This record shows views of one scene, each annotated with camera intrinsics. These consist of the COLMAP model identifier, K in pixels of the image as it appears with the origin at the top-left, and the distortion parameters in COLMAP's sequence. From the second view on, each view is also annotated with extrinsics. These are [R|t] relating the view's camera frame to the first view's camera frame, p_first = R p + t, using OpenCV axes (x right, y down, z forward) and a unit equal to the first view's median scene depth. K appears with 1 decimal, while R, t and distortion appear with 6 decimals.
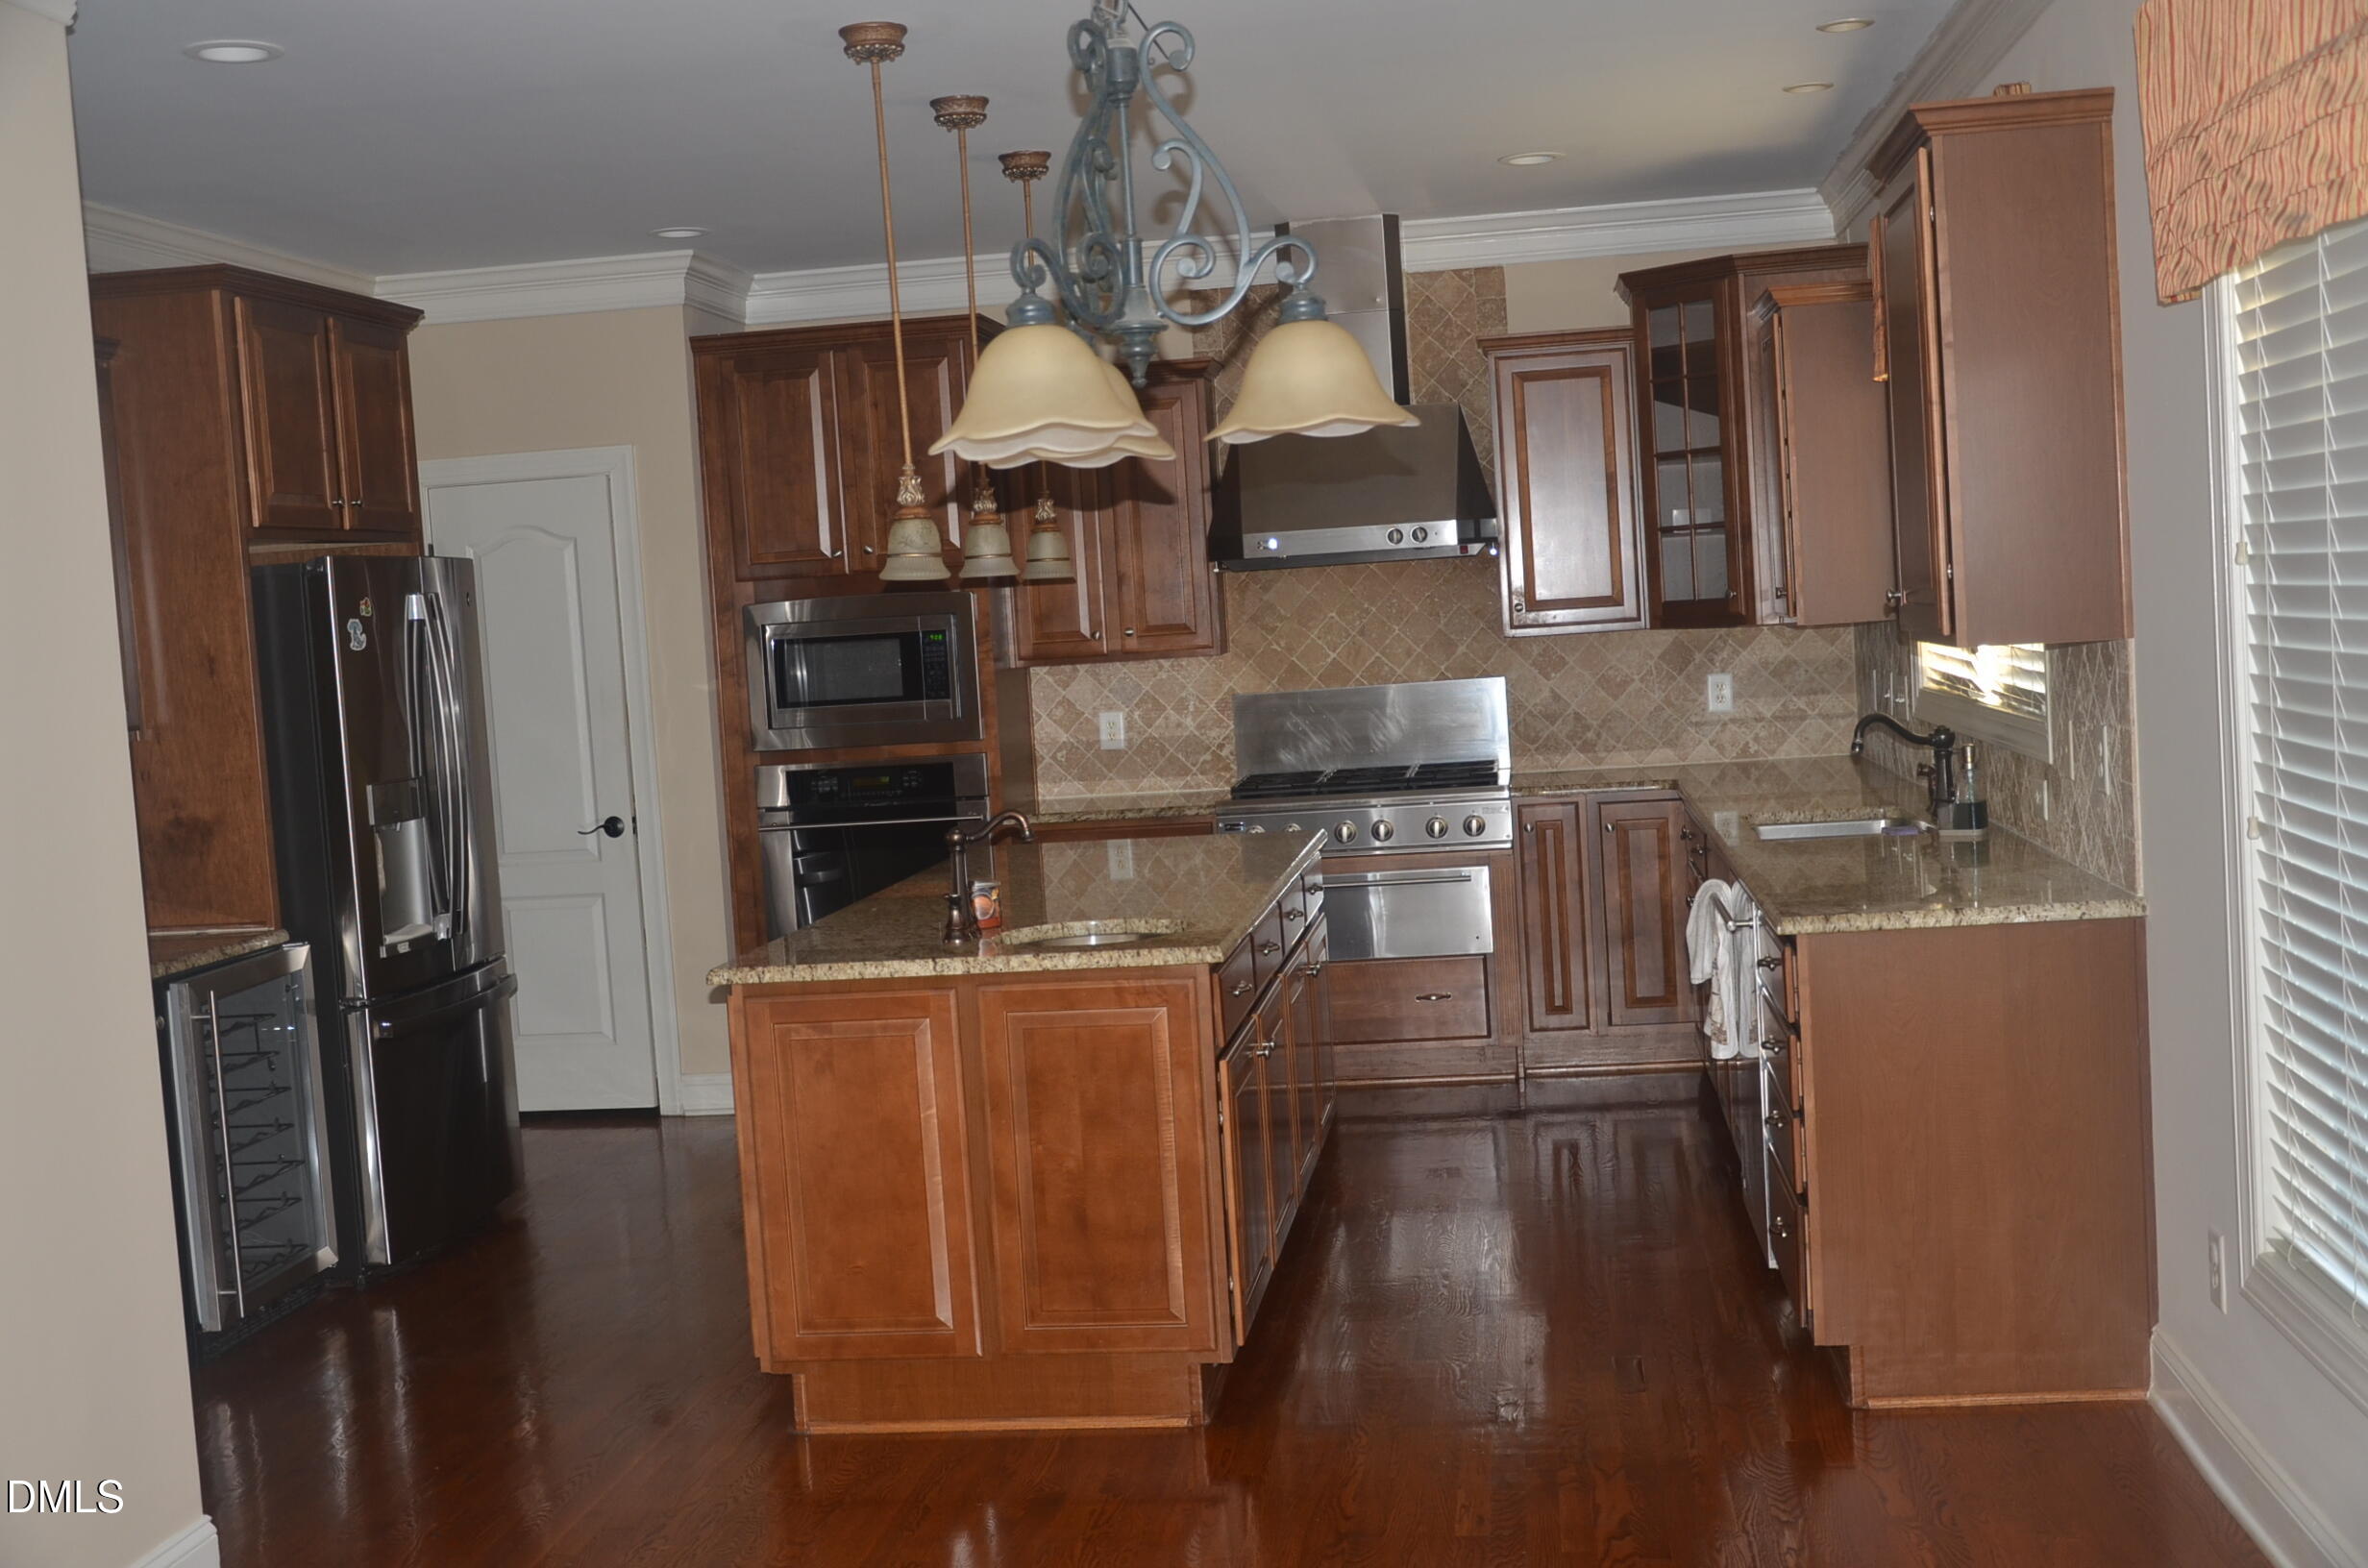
lens RADIAL K [[2696.7, 0, 1185.8], [0, 2696.7, 791.2], [0, 0, 1]] dist [-0.044684, 0.000000]
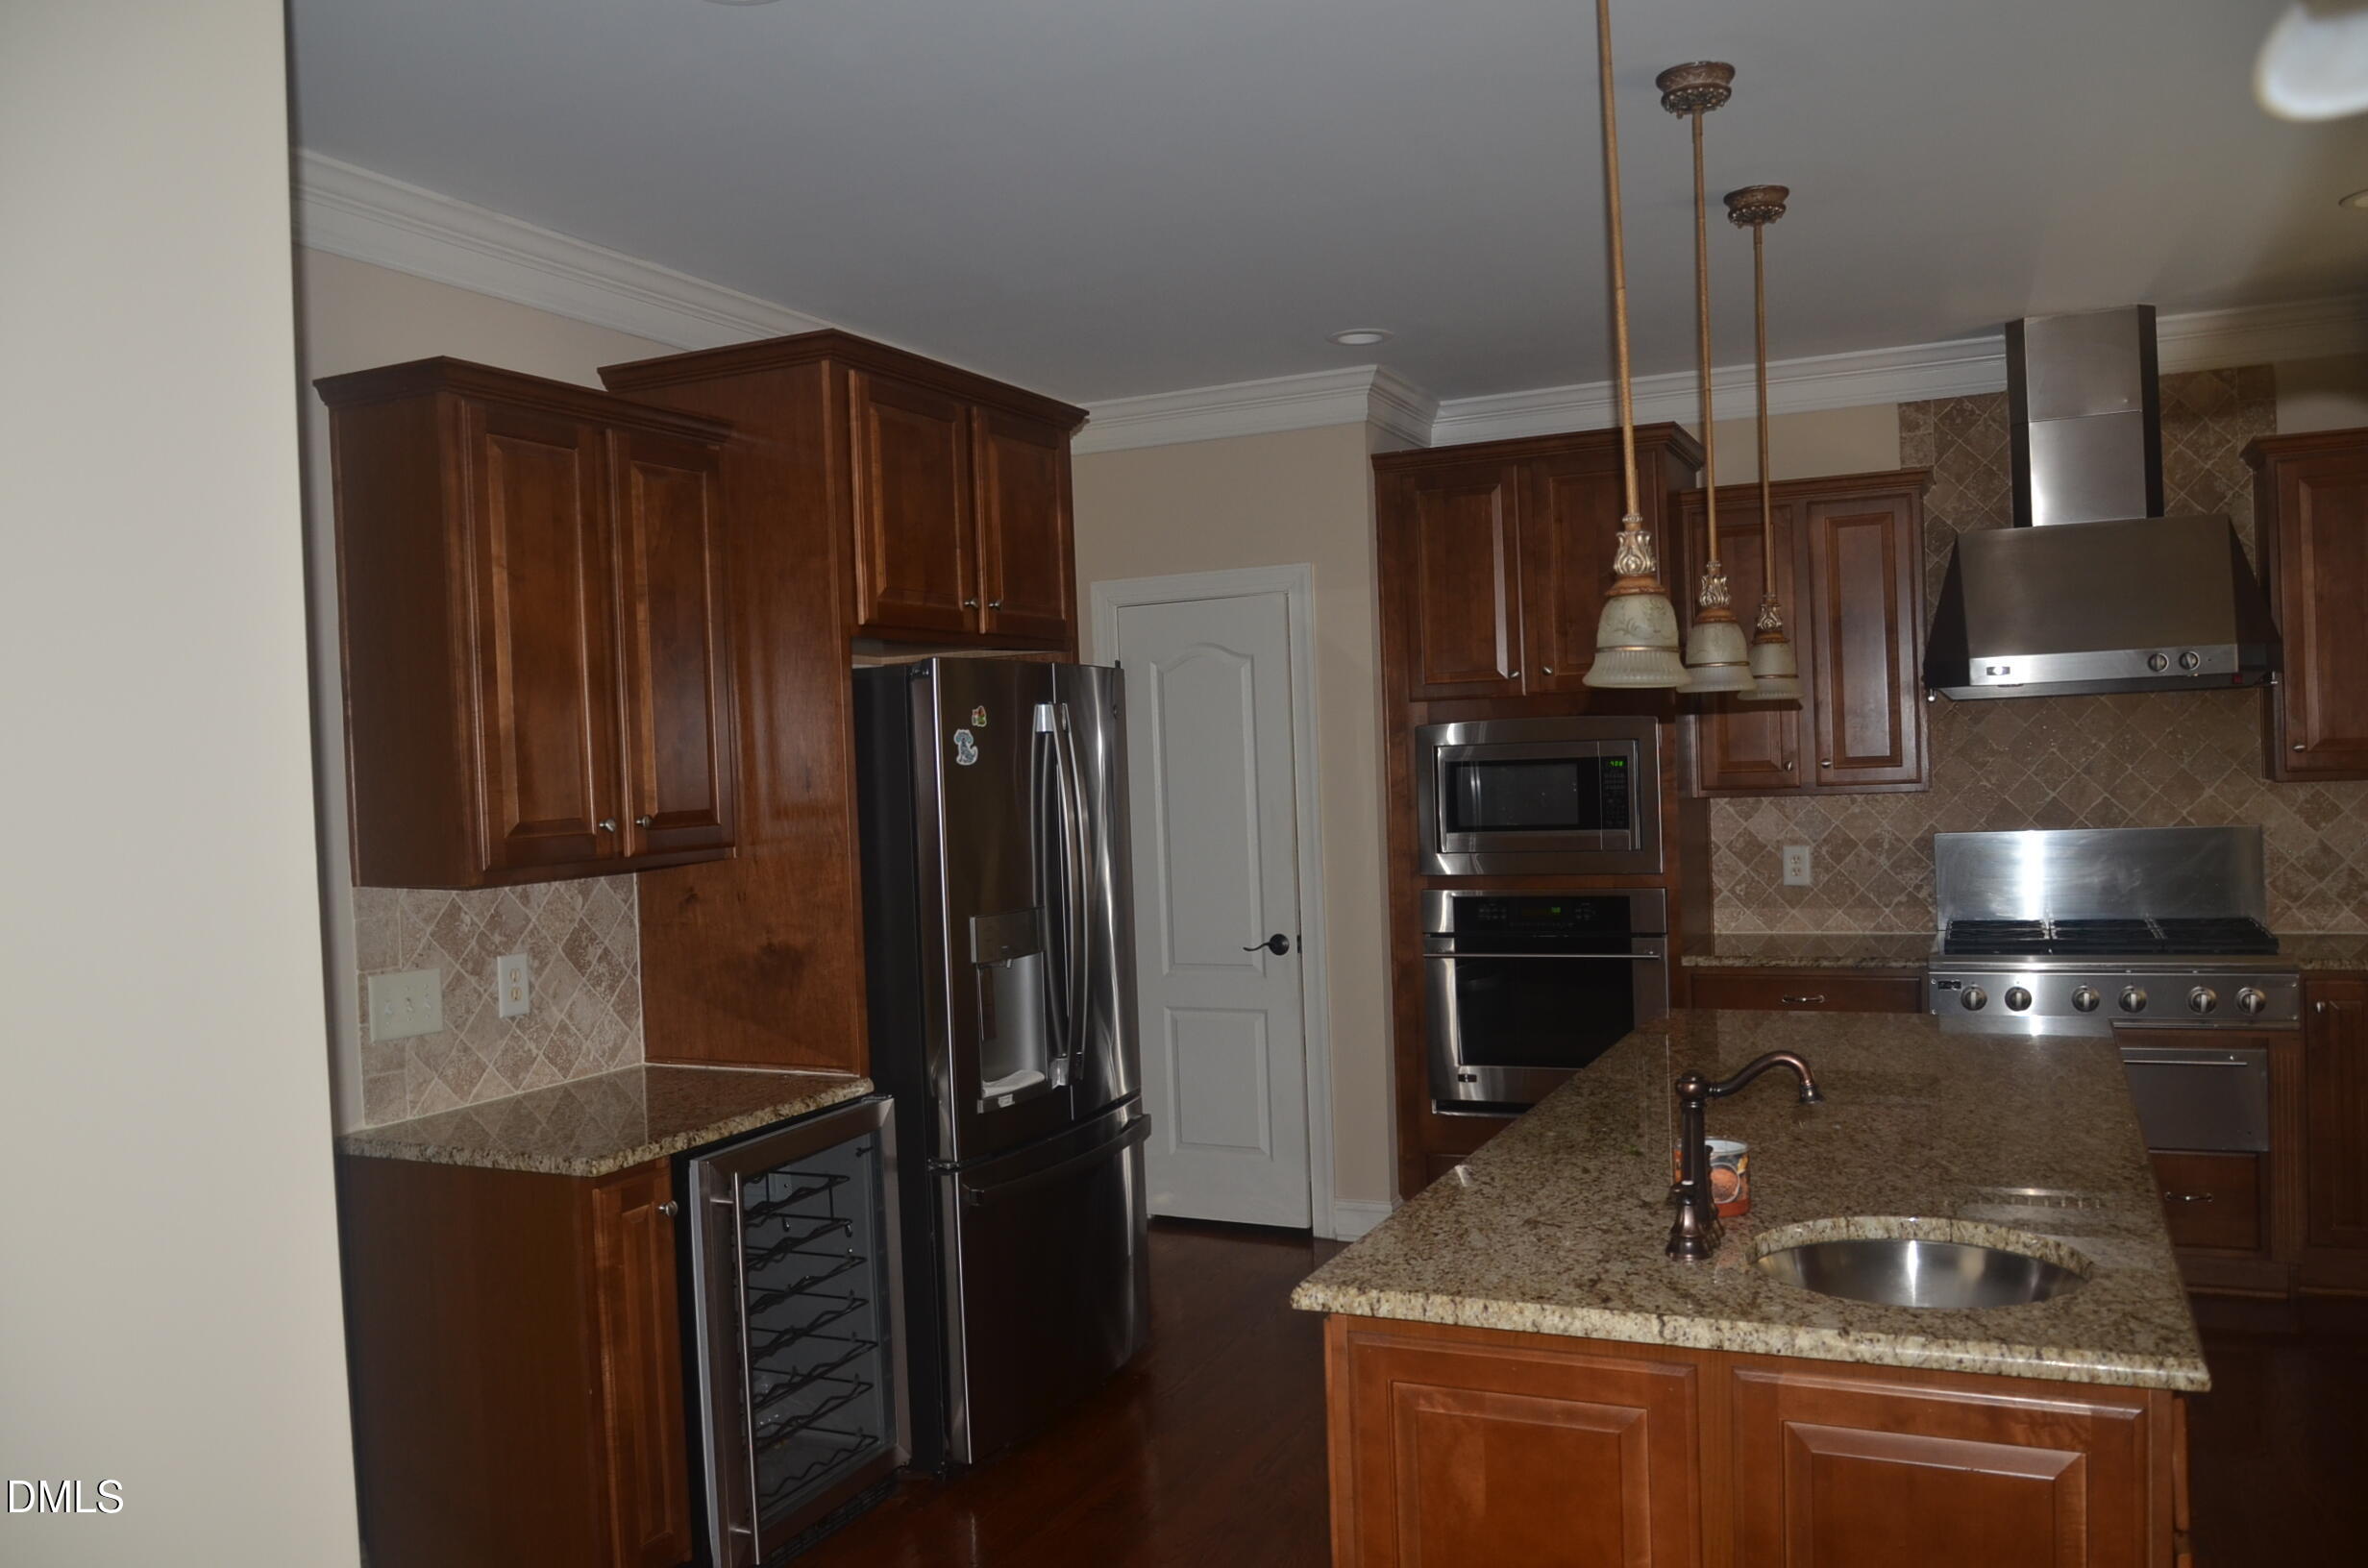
lens RADIAL K [[1832.8, 0, 1171.3], [0, 1832.8, 797.3], [0, 0, 1]] dist [-0.039898, -0.000943]
pose [[0.952023, 0.031340, -0.304417, -0.045766], [-0.041349, 0.998794, -0.026486, -0.022059], [0.303220, 0.037803, 0.952170, 0.342856]]
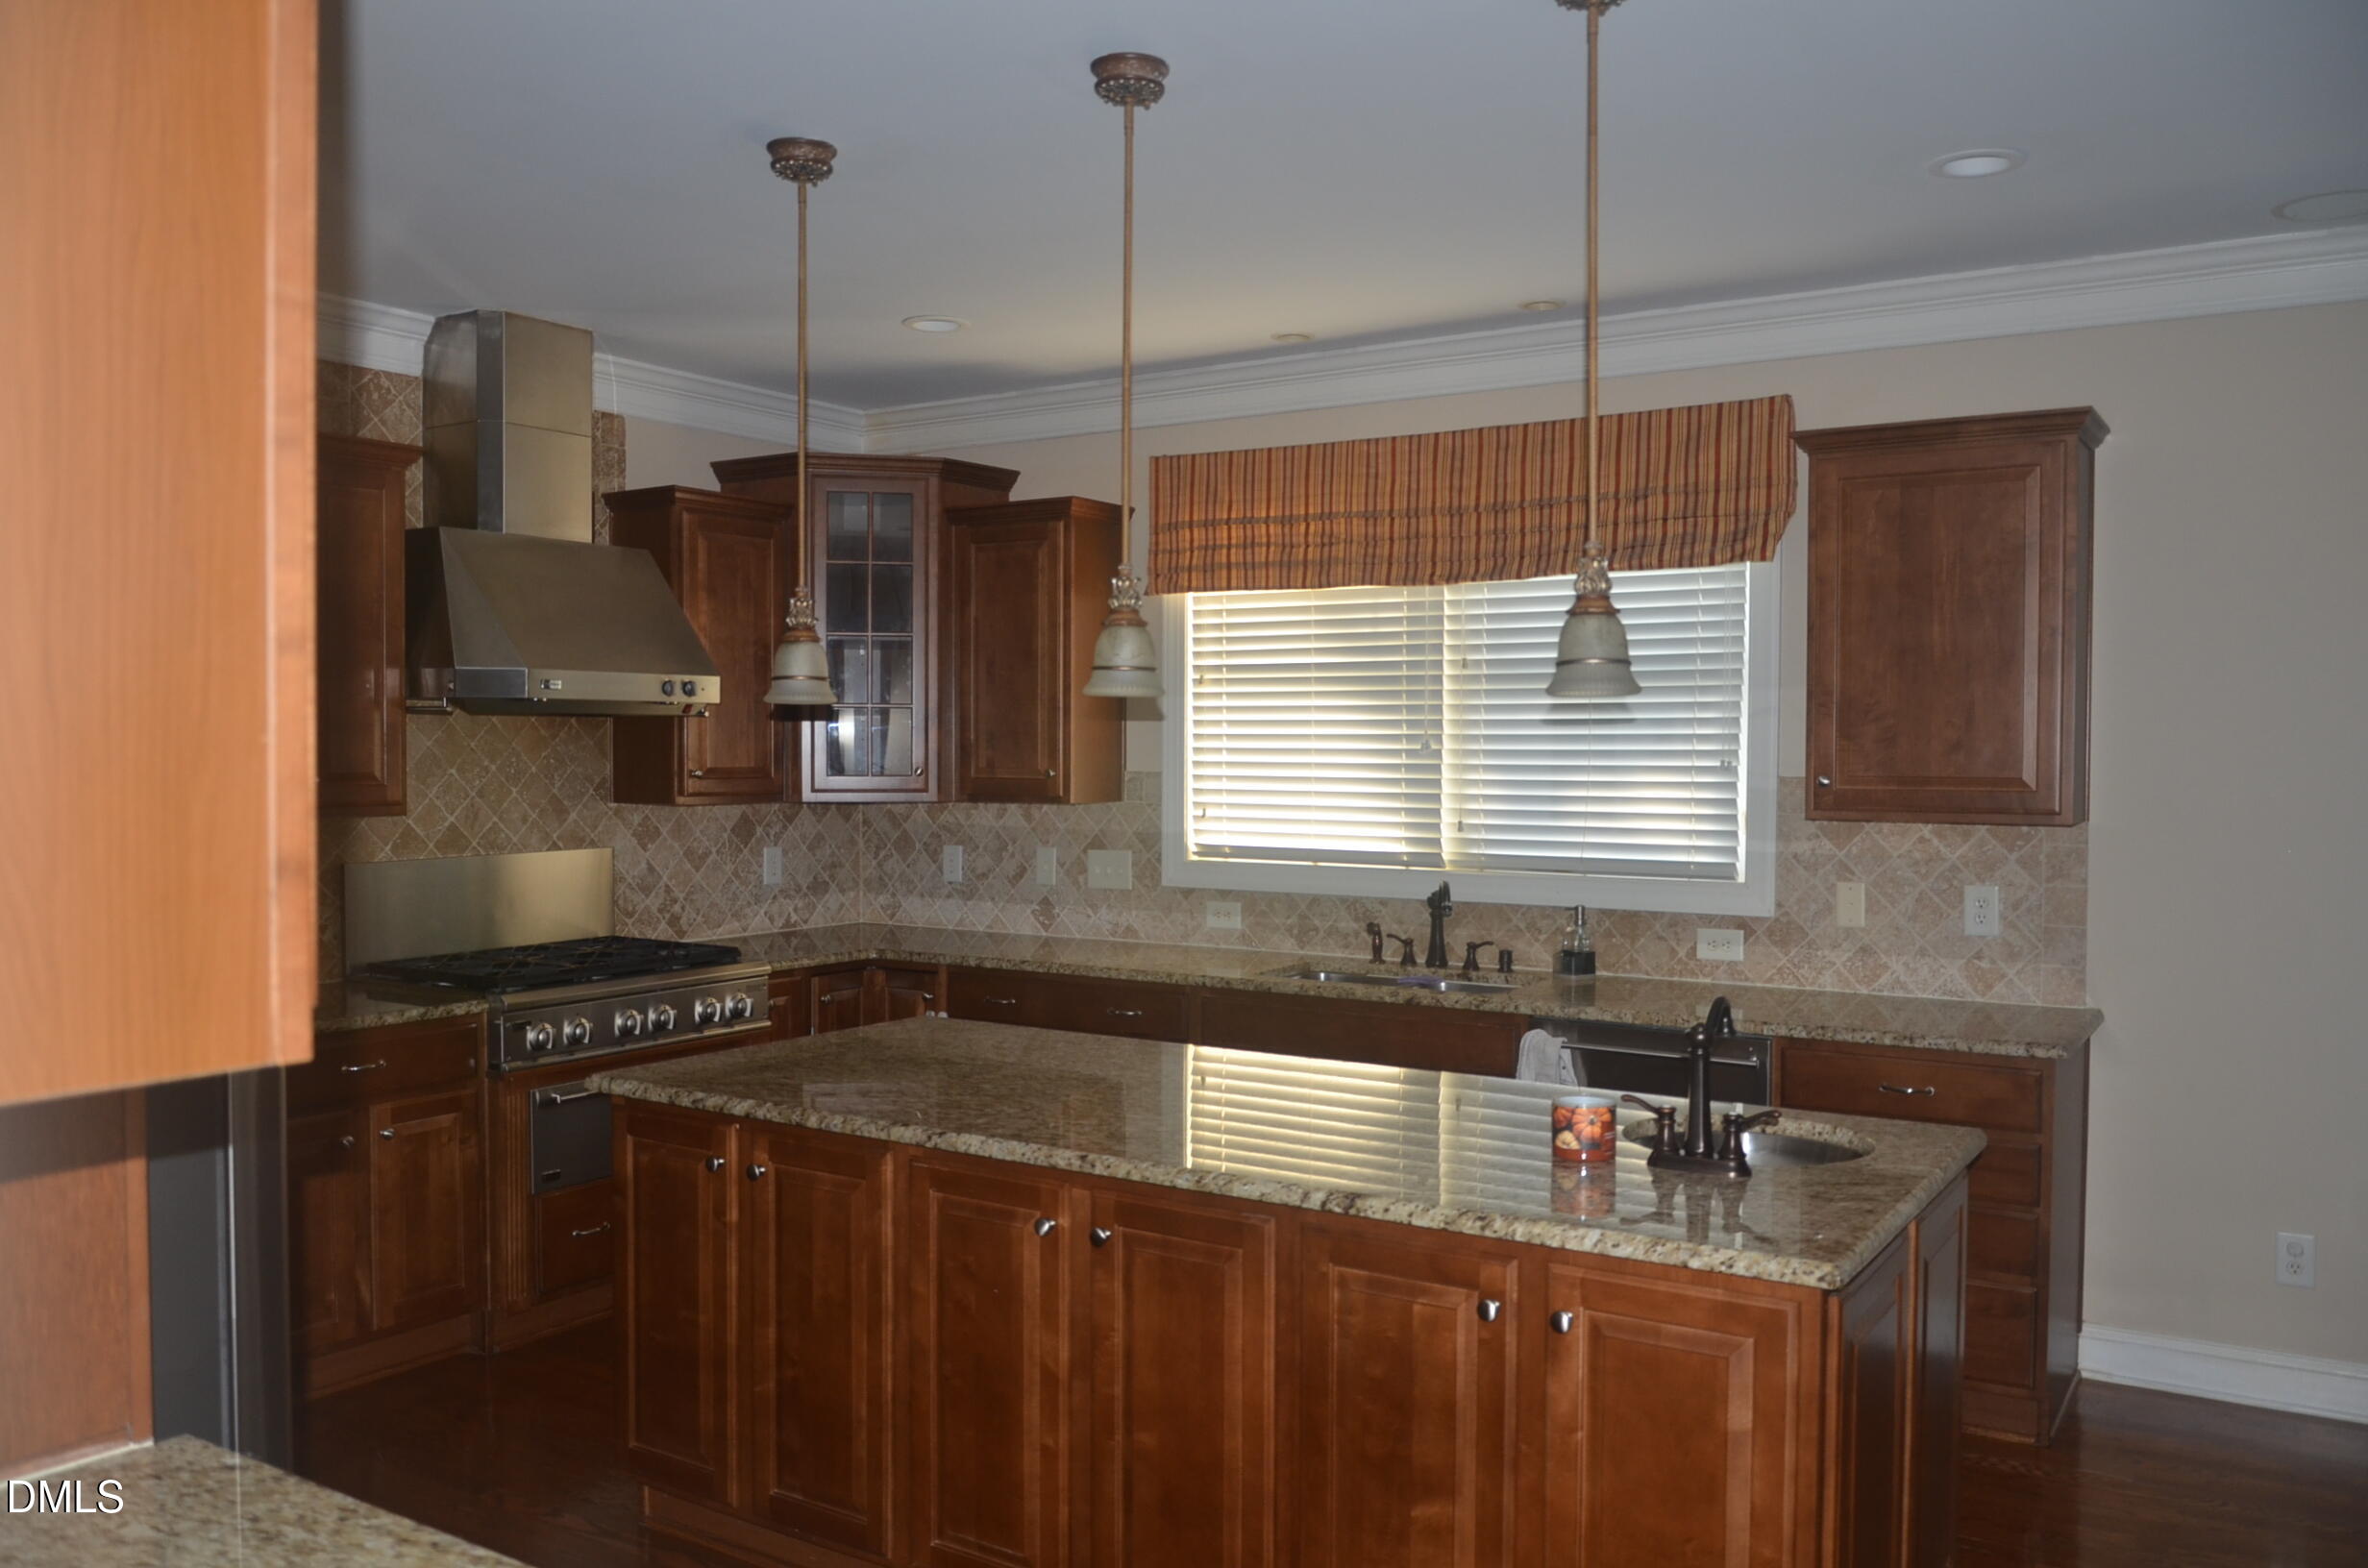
lens RADIAL K [[1832.8, 0, 1252.1], [0, 1832.8, 785.6], [0, 0, 1]] dist [-0.039898, -0.000943]
pose [[0.414098, 0.046481, 0.909045, -0.390276], [0.033752, 0.997224, -0.066365, -0.014969], [-0.909606, 0.058164, 0.411380, 0.566874]]
